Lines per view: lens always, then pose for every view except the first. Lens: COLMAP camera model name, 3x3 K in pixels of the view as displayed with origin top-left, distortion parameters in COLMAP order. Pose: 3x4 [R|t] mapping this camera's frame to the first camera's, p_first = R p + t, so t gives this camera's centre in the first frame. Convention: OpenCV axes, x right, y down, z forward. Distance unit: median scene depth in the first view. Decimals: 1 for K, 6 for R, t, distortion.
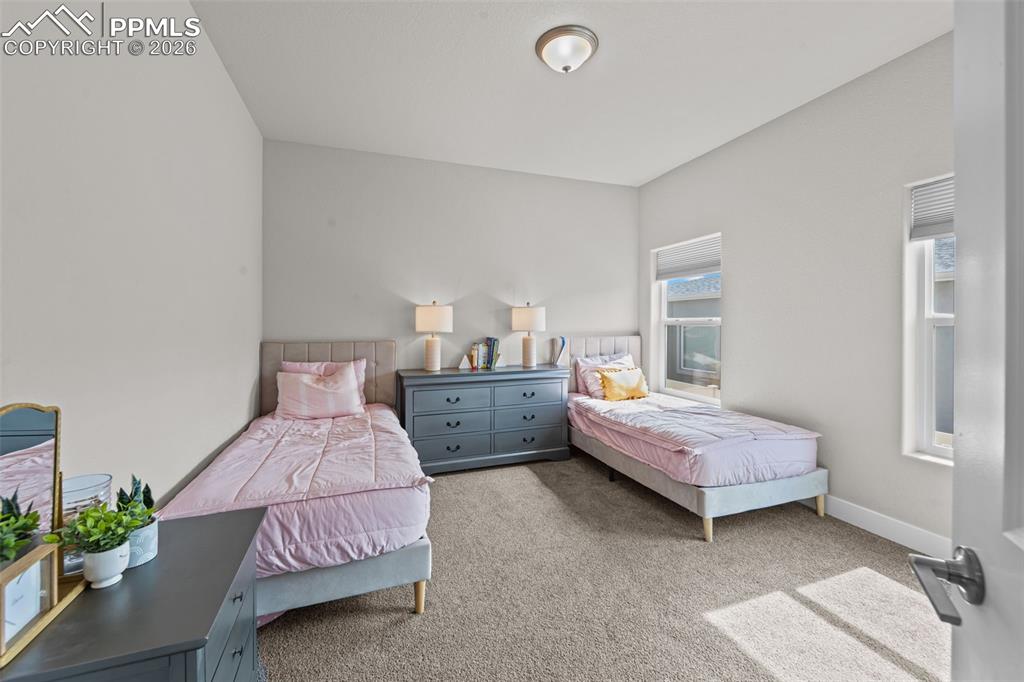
lens RADIAL K [[403.2, 0, 509.3], [0, 403.2, 330.0], [0, 0, 1]] dist [-0.003063, -0.000966]
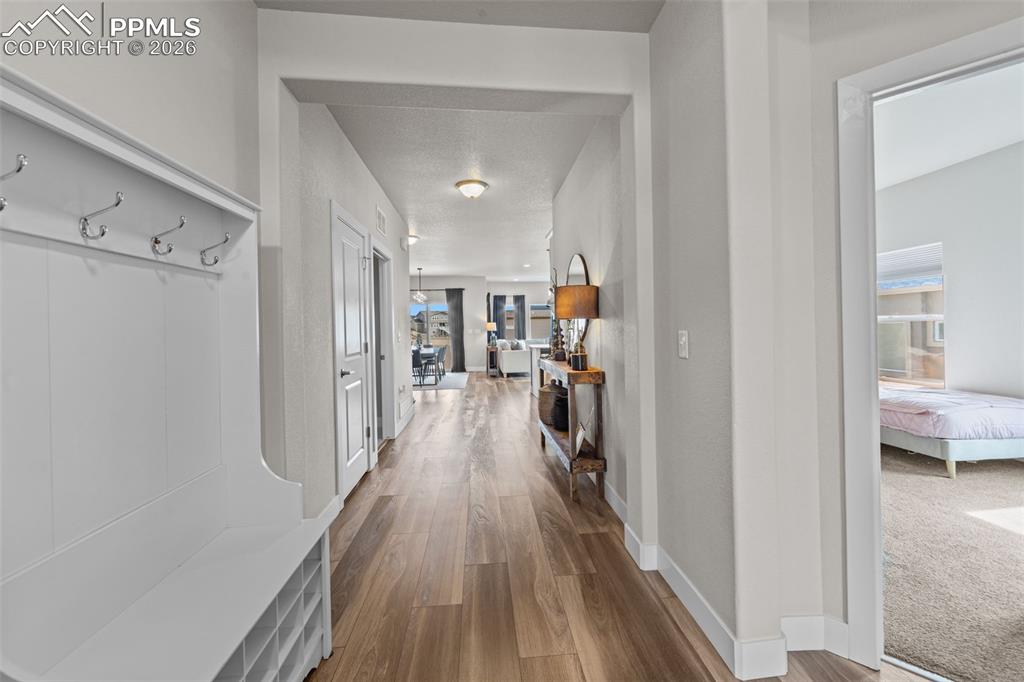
lens RADIAL K [[403.2, 0, 516.5], [0, 403.2, 331.4], [0, 0, 1]] dist [-0.003063, -0.000966]
pose [[0.964487, -0.021702, -0.263236, -0.553209], [0.021237, 0.999764, -0.004611, 0.000934], [0.263273, -0.001143, 0.964721, -0.690706]]
